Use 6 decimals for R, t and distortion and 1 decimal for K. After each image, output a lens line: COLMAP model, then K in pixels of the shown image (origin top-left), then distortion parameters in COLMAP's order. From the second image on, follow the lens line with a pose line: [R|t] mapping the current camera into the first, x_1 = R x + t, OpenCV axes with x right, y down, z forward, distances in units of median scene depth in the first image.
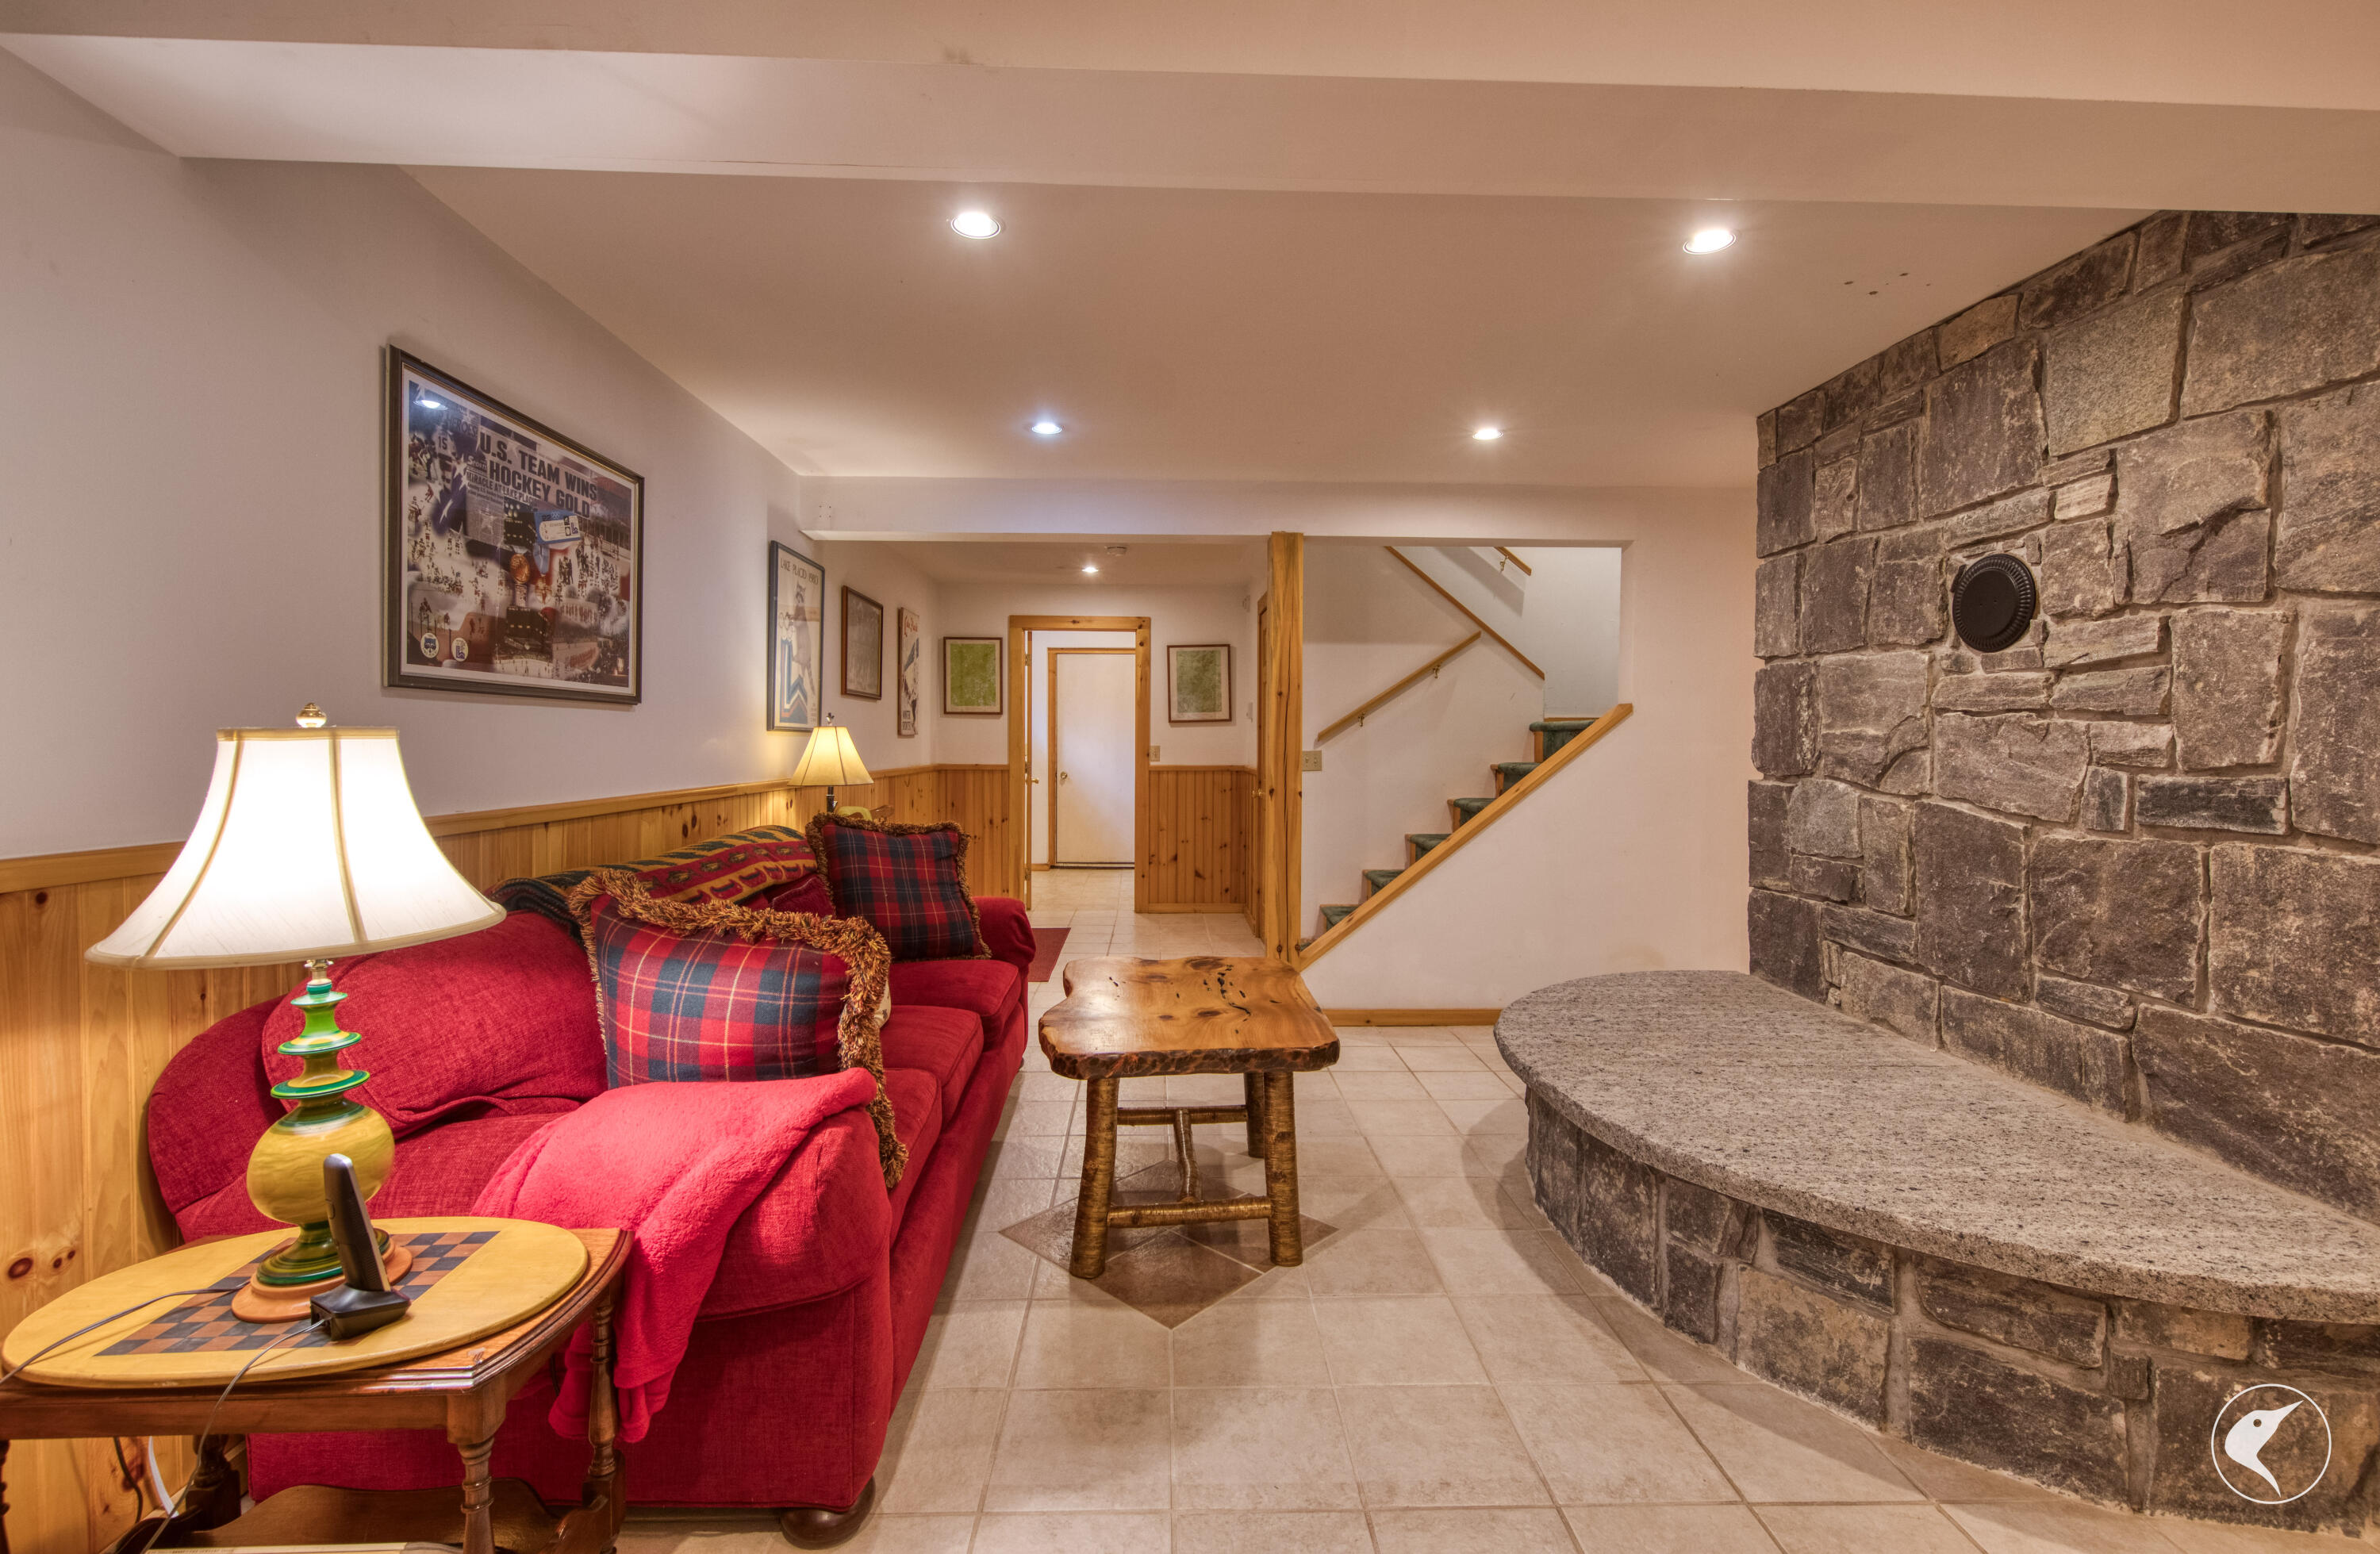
lens RADIAL K [[1037.6, 0, 1190.7], [0, 1037.6, 772.8], [0, 0, 1]] dist [0.003001, 0.000445]
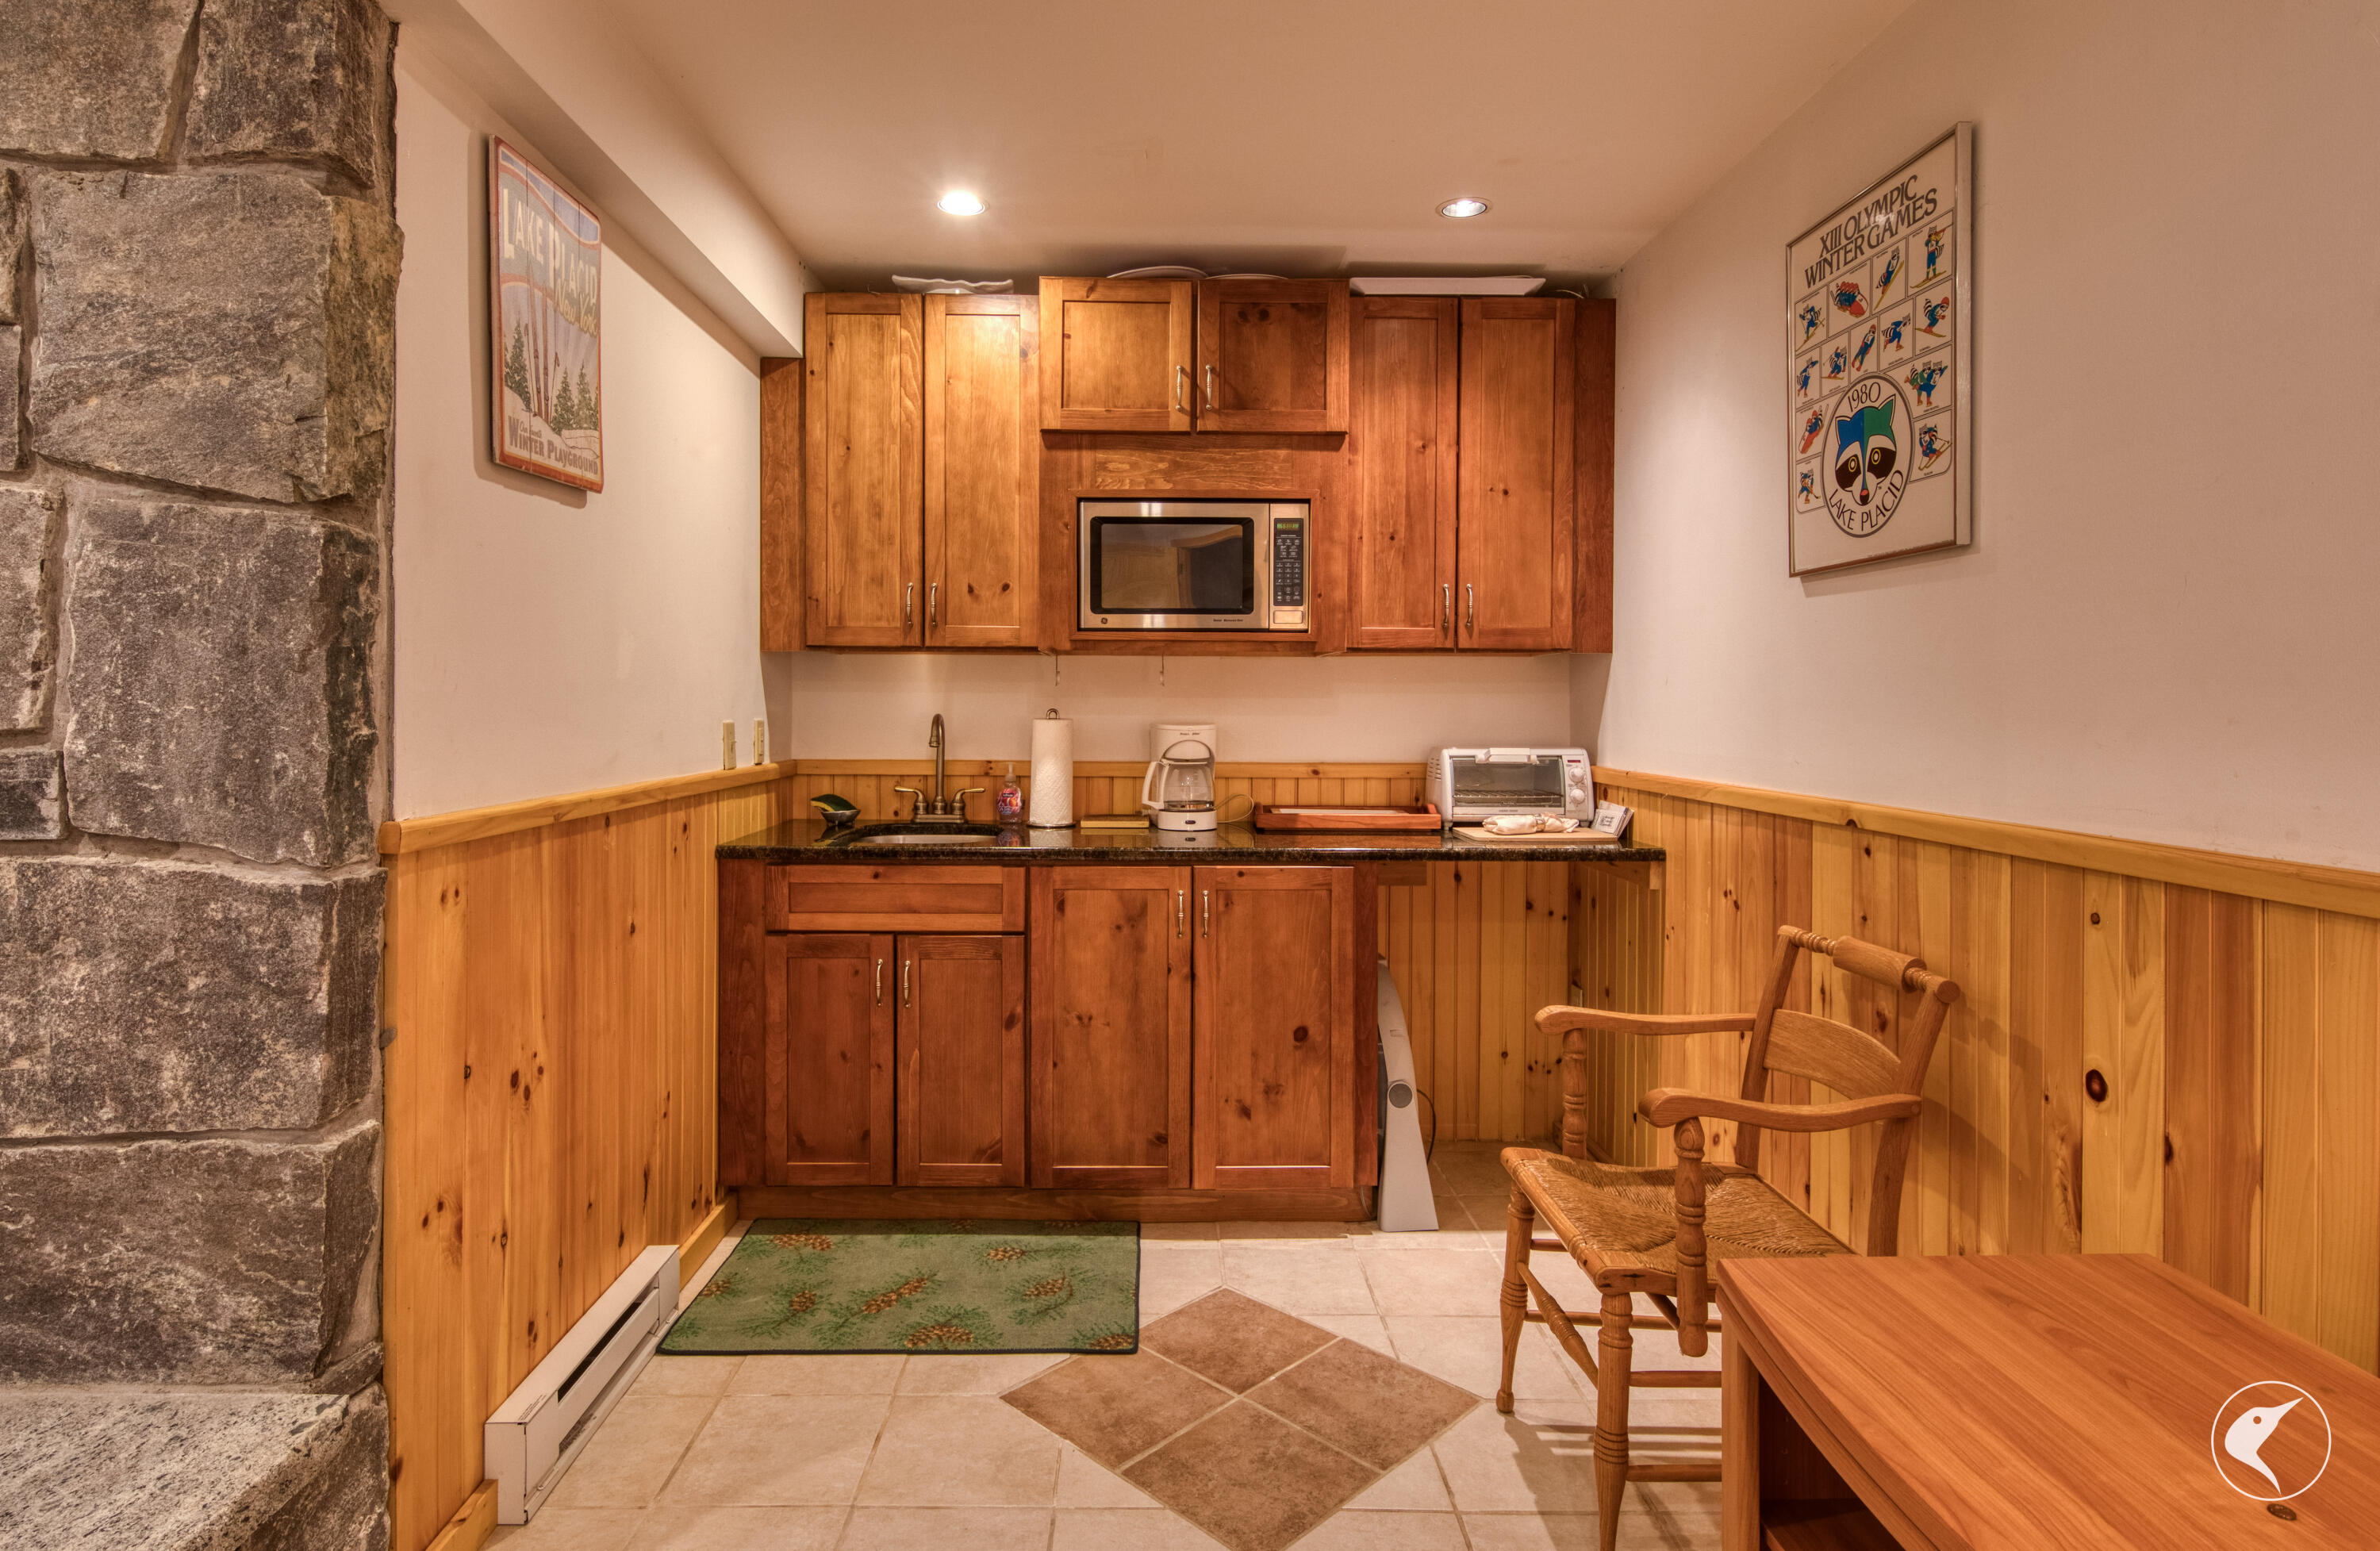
lens RADIAL K [[1265.0, 0, 1188.8], [0, 1265.0, 711.5], [0, 0, 1]] dist [-0.002046, -0.000012]
pose [[0.032158, -0.011070, 0.999421, 0.293086], [0.026166, 0.999605, 0.010230, -0.009025], [-0.999140, 0.025822, 0.032435, 0.274766]]
